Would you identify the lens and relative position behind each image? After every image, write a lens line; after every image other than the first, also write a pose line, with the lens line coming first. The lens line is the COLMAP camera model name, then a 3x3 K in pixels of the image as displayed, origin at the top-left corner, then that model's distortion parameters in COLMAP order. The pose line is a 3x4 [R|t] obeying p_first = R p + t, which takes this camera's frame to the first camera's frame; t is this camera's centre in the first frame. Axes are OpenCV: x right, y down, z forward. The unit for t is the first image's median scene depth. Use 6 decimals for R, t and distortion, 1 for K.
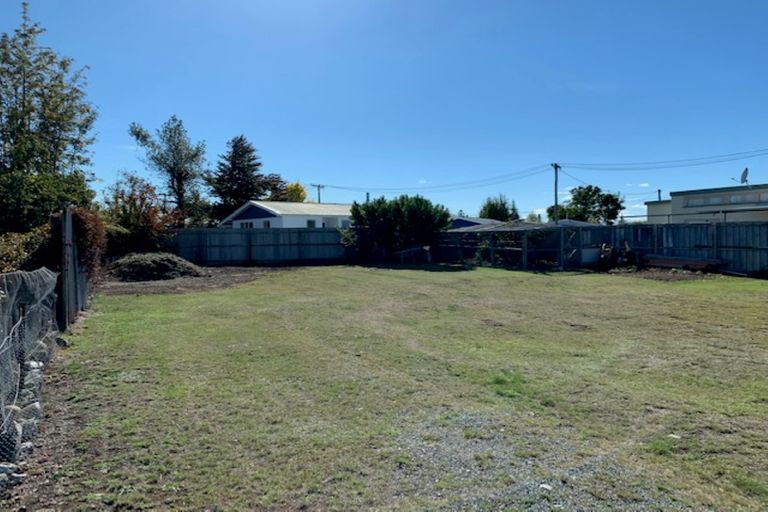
lens RADIAL K [[590.4, 0, 384.0], [0, 590.4, 256.0], [0, 0, 1]] dist [-0.028429, -0.009167]
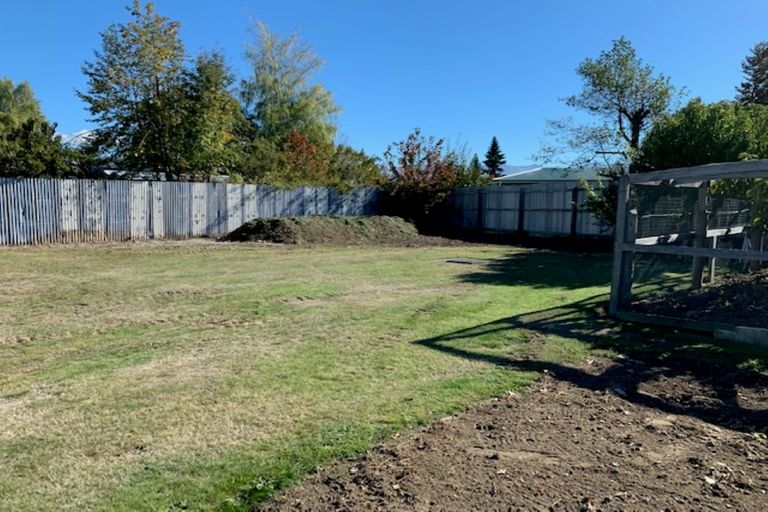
lens RADIAL K [[590.4, 0, 384.0], [0, 590.4, 256.0], [0, 0, 1]] dist [-0.028429, -0.009167]
pose [[0.259219, 0.099069, -0.960724, 0.497770], [-0.035612, 0.995029, 0.092998, -0.028642], [0.965162, 0.010107, 0.261458, 0.841891]]
